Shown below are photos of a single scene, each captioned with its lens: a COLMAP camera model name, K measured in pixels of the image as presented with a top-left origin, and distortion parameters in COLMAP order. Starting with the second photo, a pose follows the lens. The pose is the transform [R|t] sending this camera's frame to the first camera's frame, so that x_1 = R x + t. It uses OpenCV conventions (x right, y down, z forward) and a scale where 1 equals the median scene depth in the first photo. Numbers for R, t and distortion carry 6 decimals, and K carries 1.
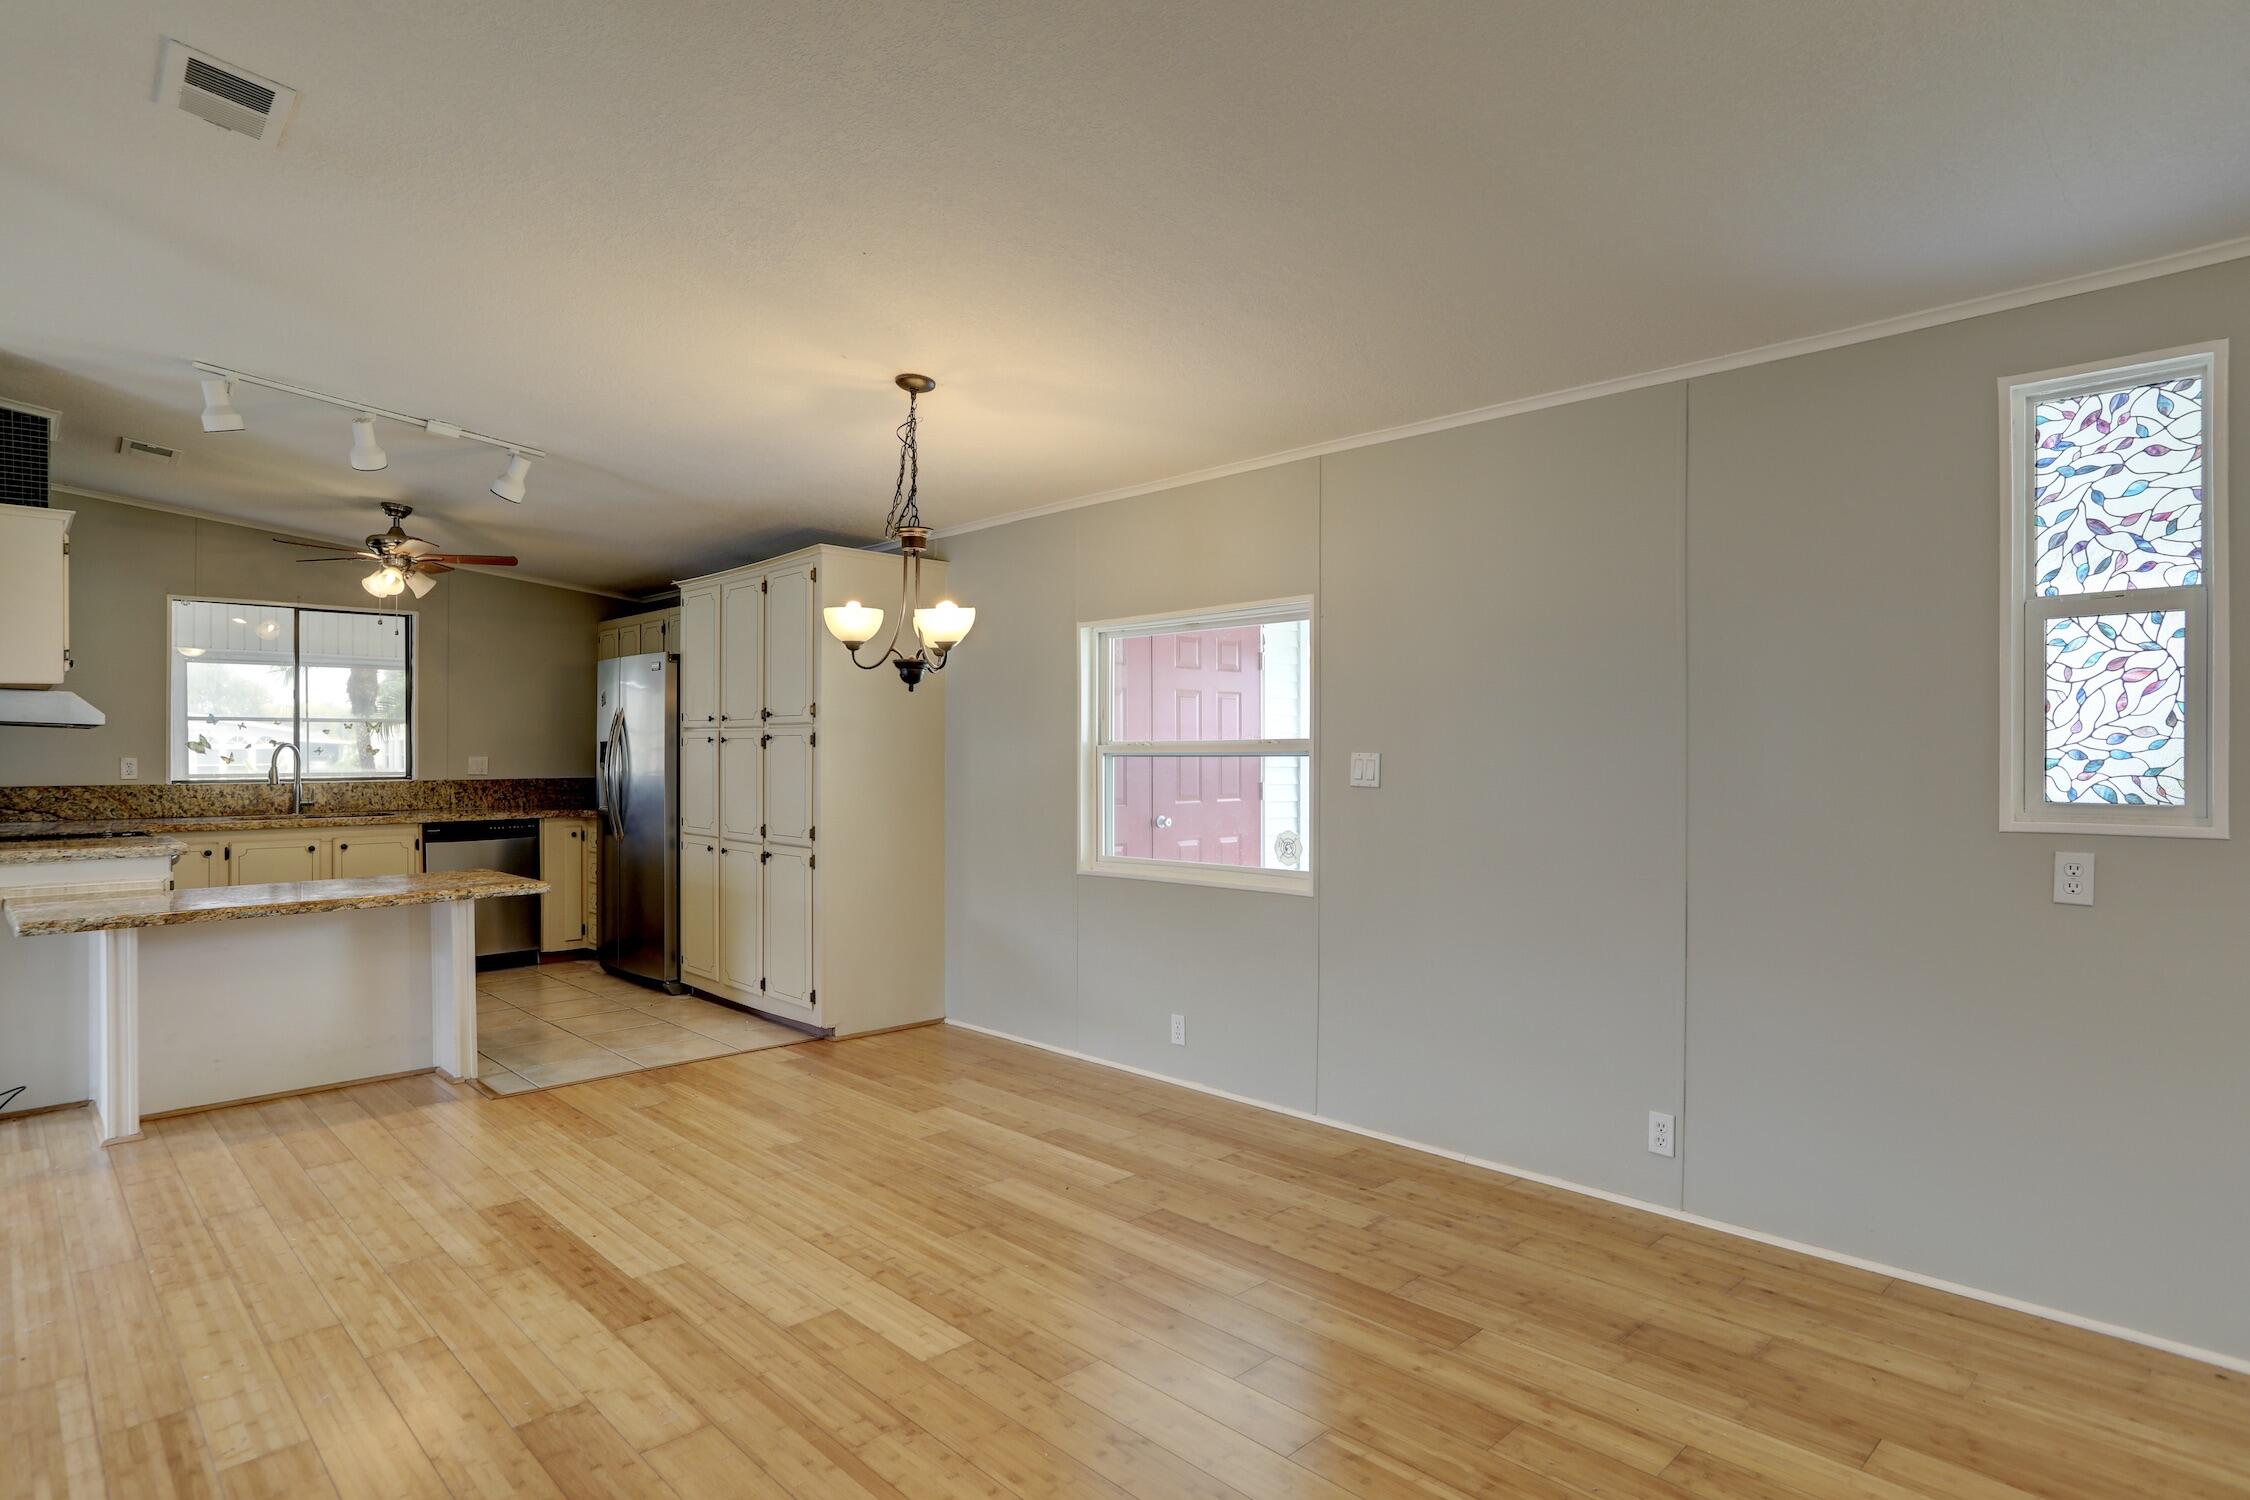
lens RADIAL K [[1199.1, 0, 1127.4], [0, 1199.1, 753.4], [0, 0, 1]] dist [-0.051791, 0.028027]
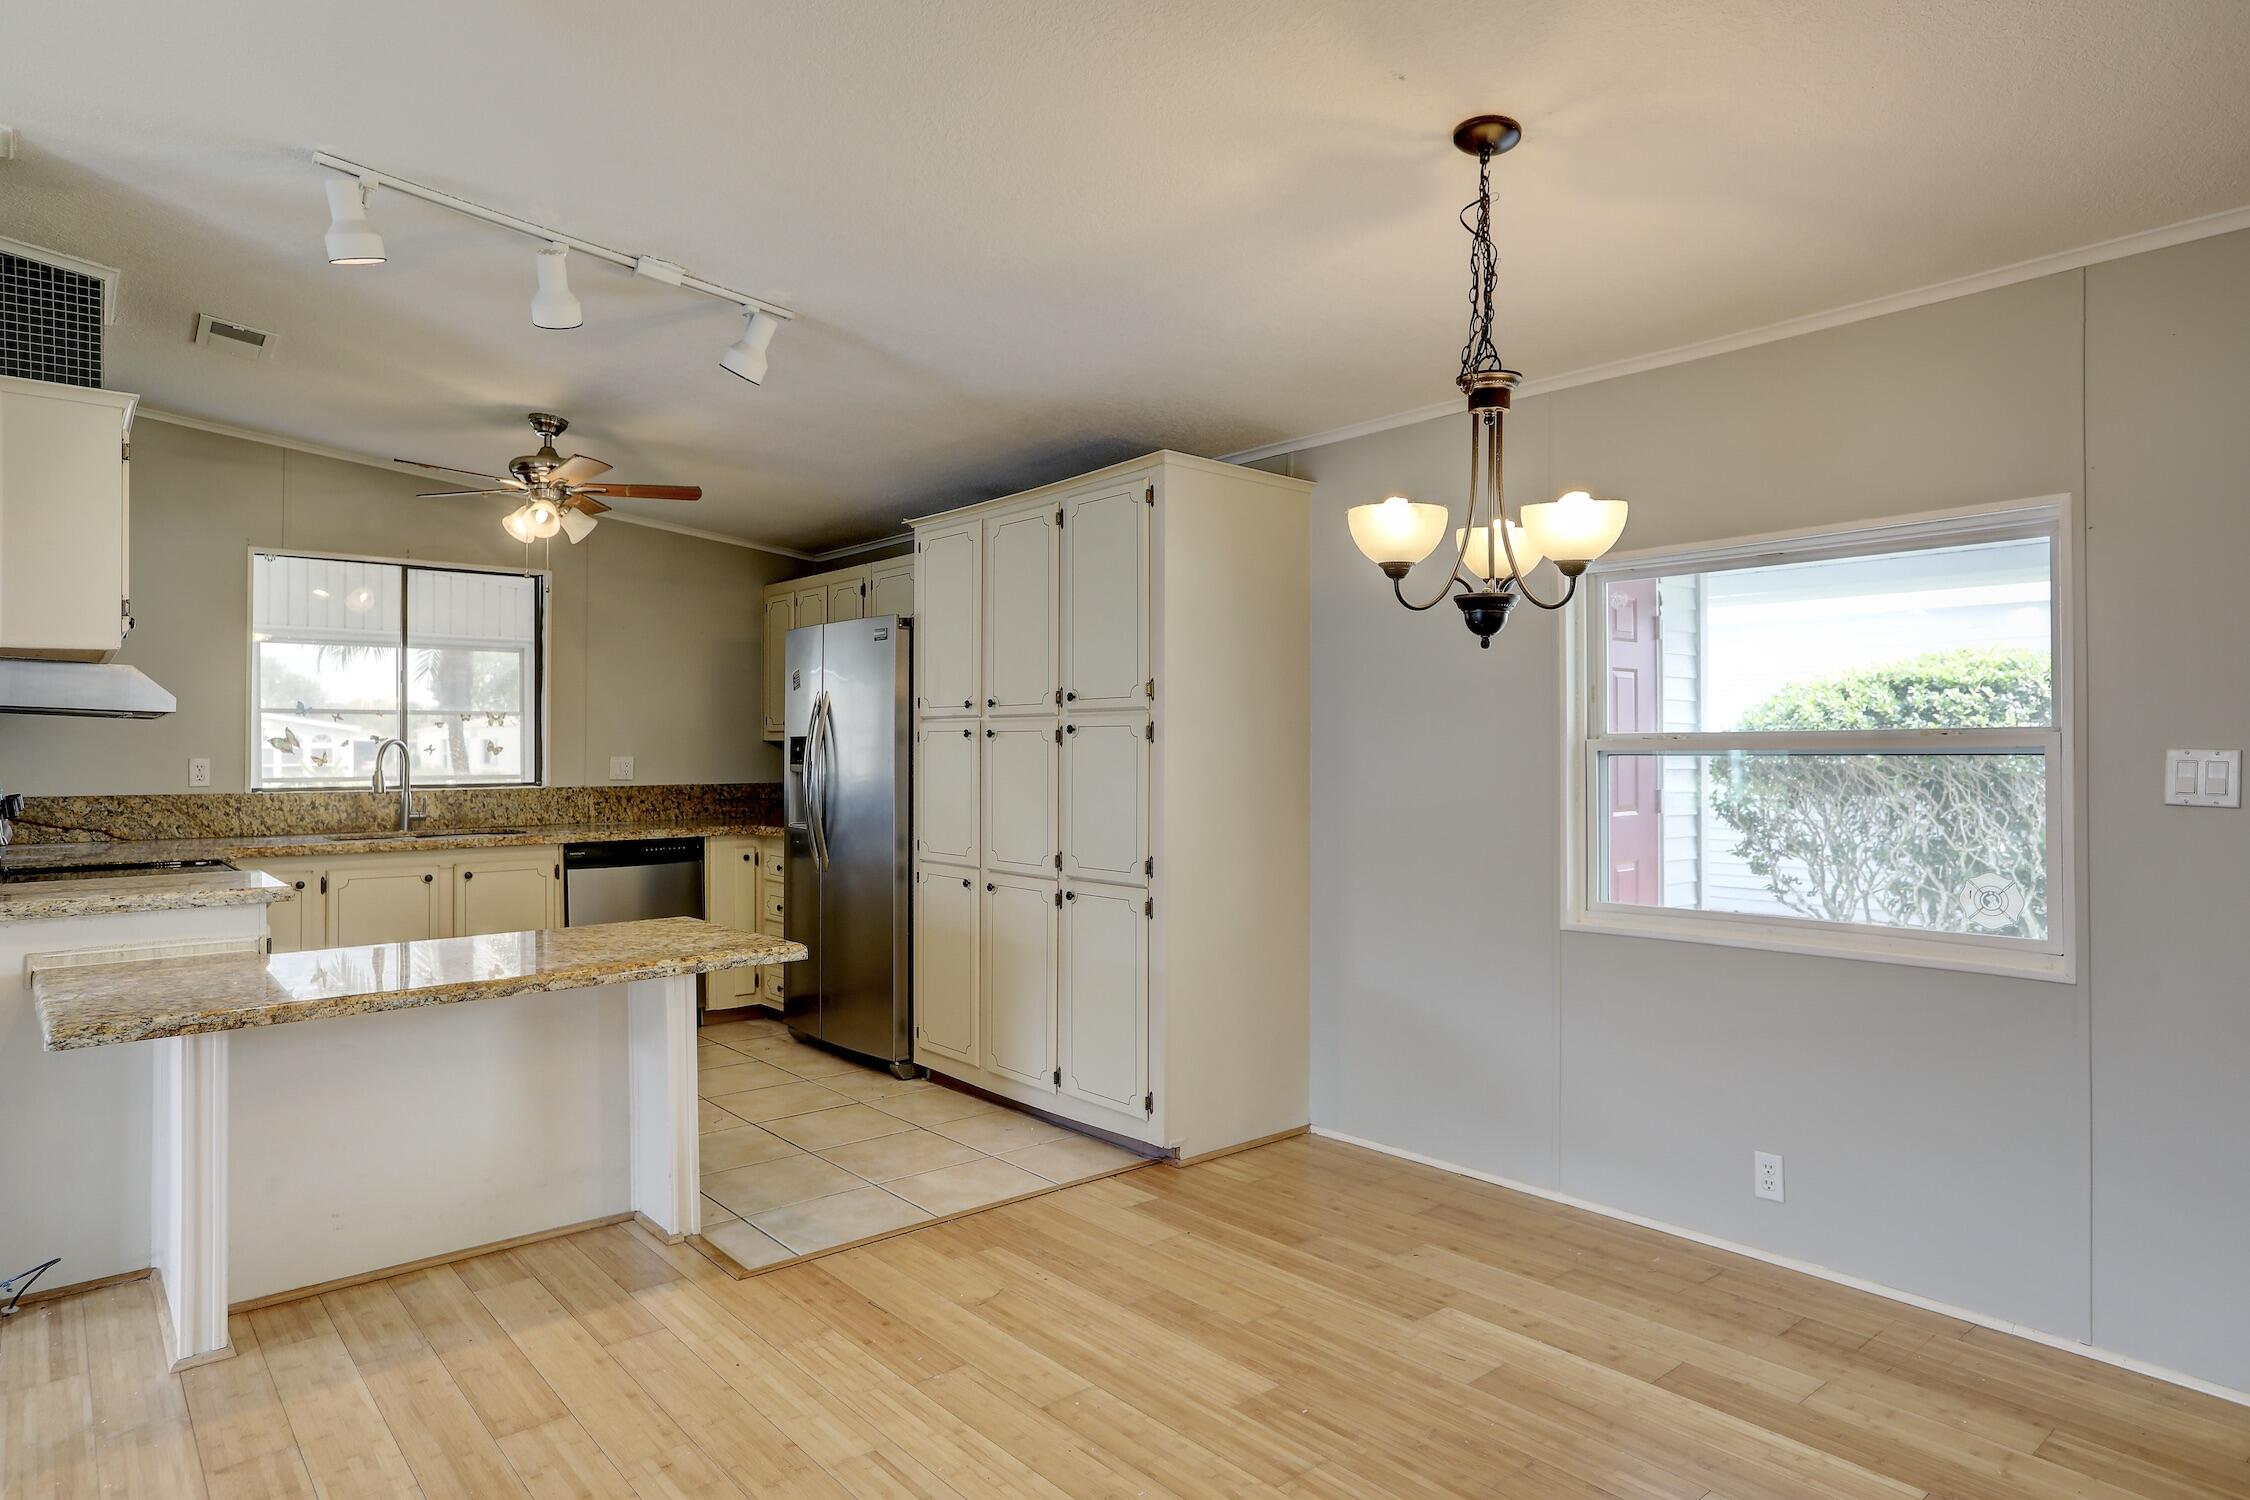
lens RADIAL K [[1293.1, 0, 1121.3], [0, 1293.1, 737.8], [0, 0, 1]] dist [-0.047028, 0.035694]
pose [[0.997548, -0.002260, -0.069953, -0.292975], [0.001516, 0.999942, -0.010689, -0.000166], [0.069973, 0.010557, 0.997493, 0.320705]]
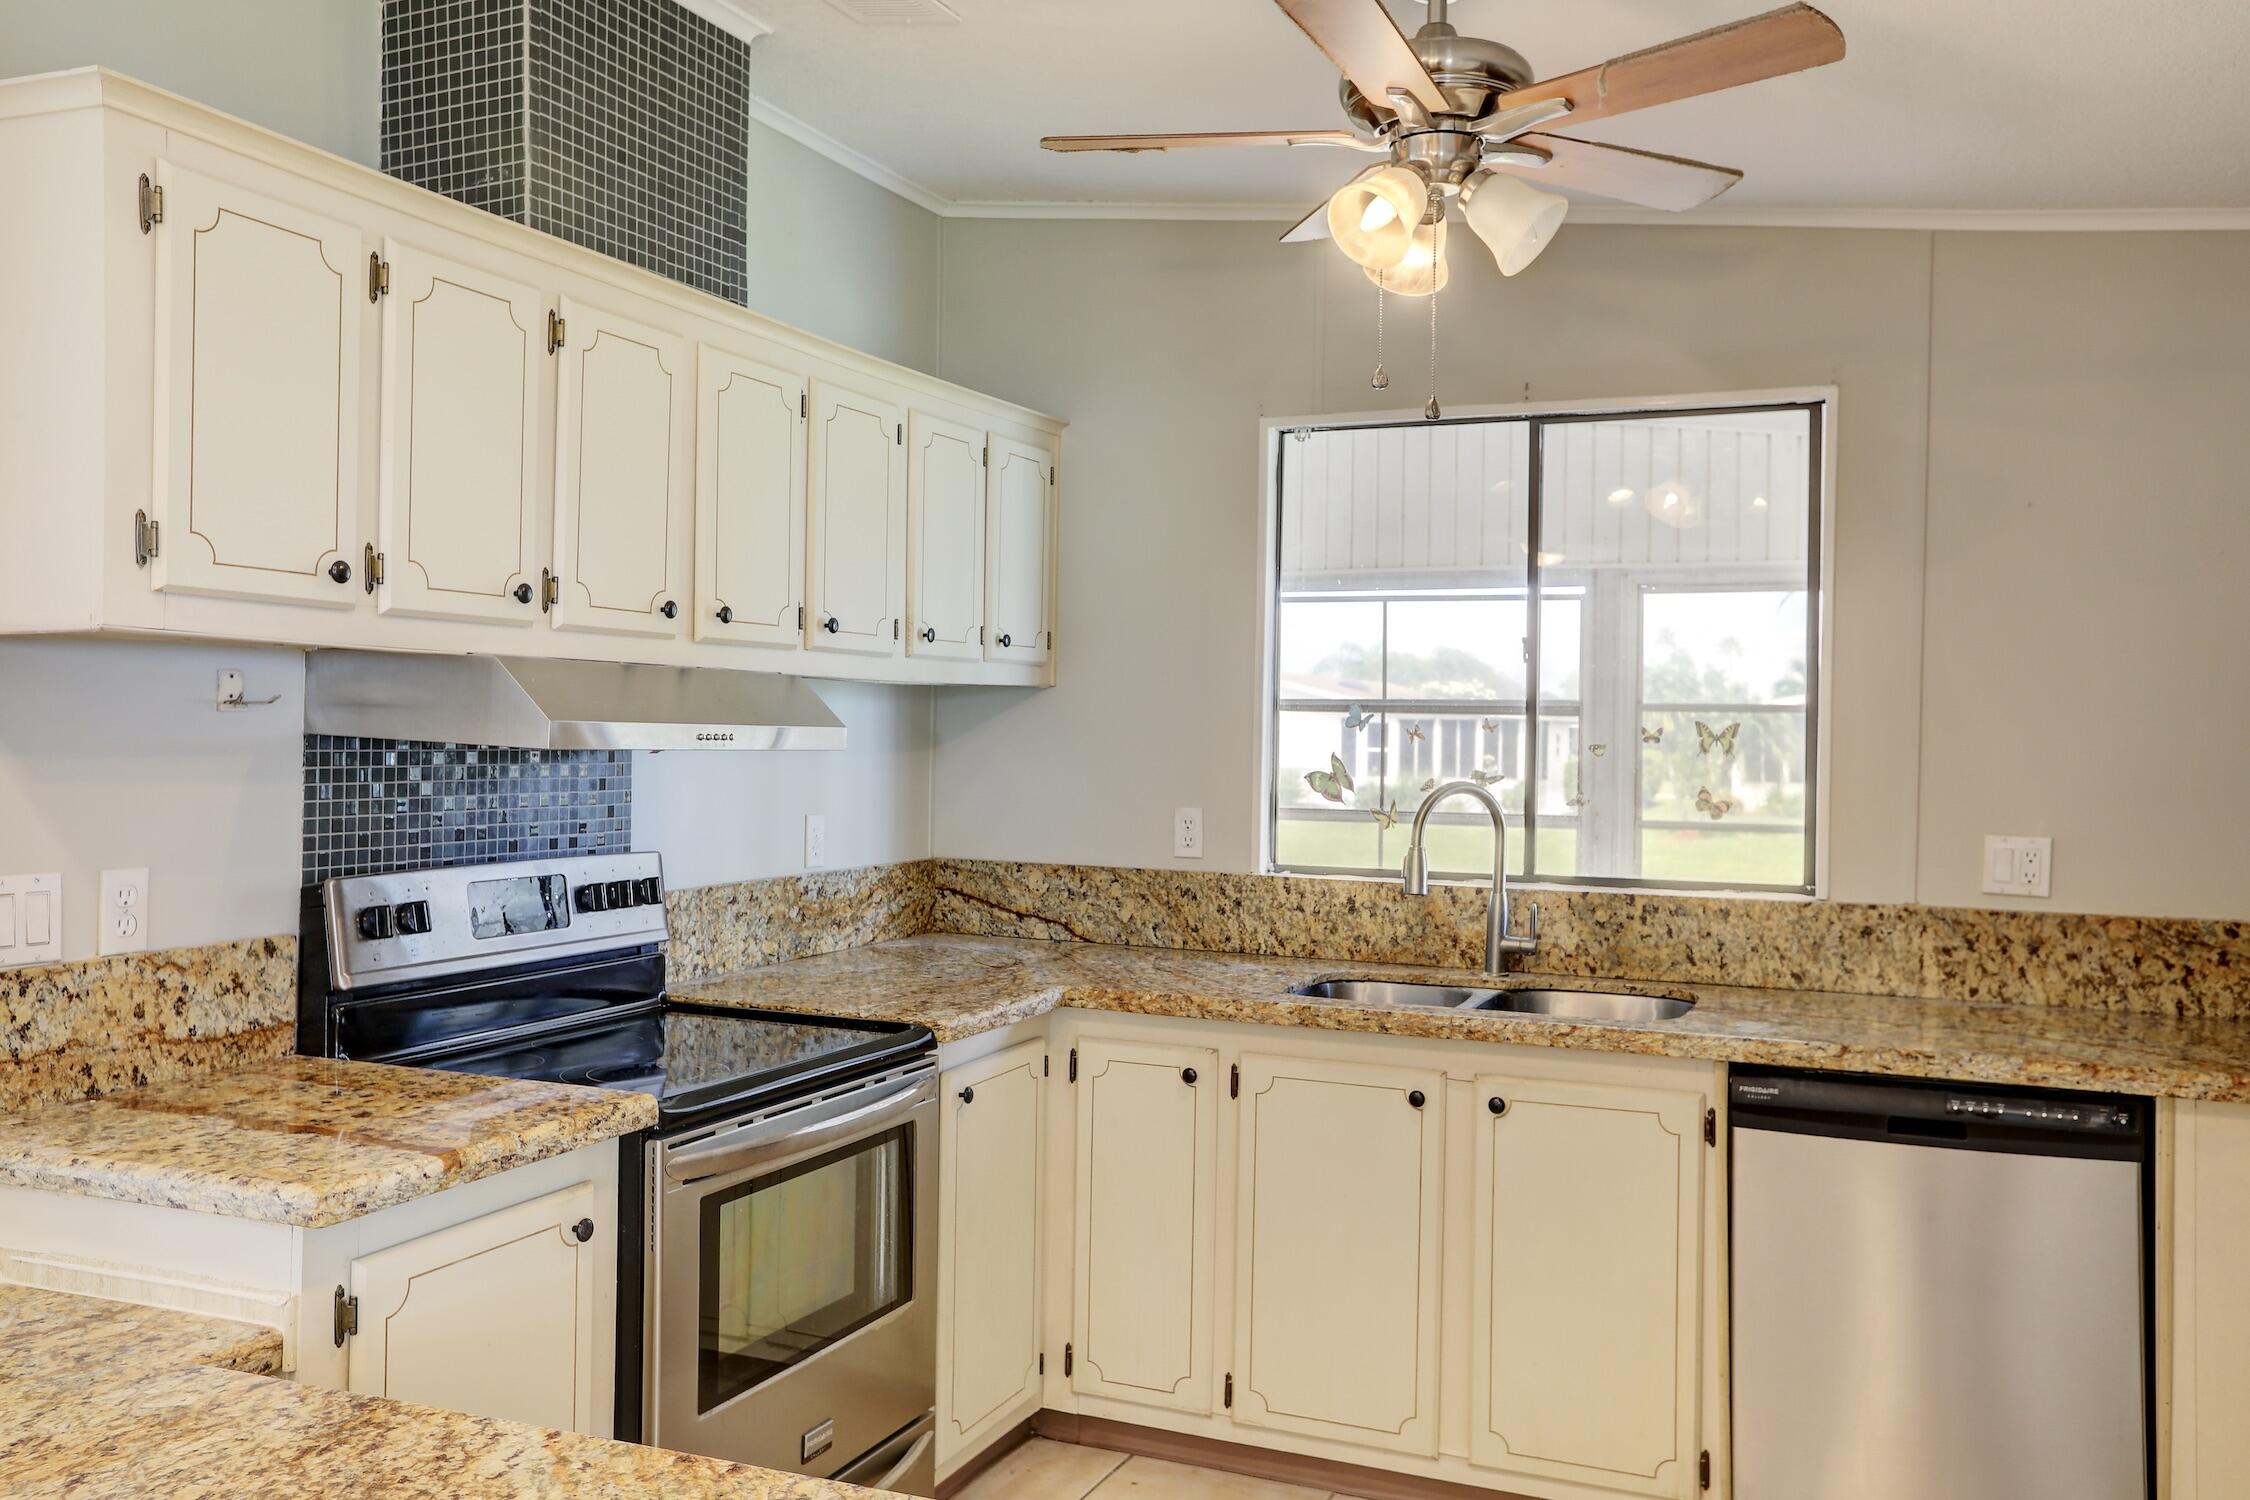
lens RADIAL K [[1852.2, 0, 1126.4], [0, 1852.2, 734.4], [0, 0, 1]] dist [-0.029983, 0.093207]
pose [[0.377408, 0.009896, -0.925994, -0.354302], [-0.017271, 0.999844, 0.003645, -0.039035], [0.925886, 0.014617, 0.377520, 1.110523]]
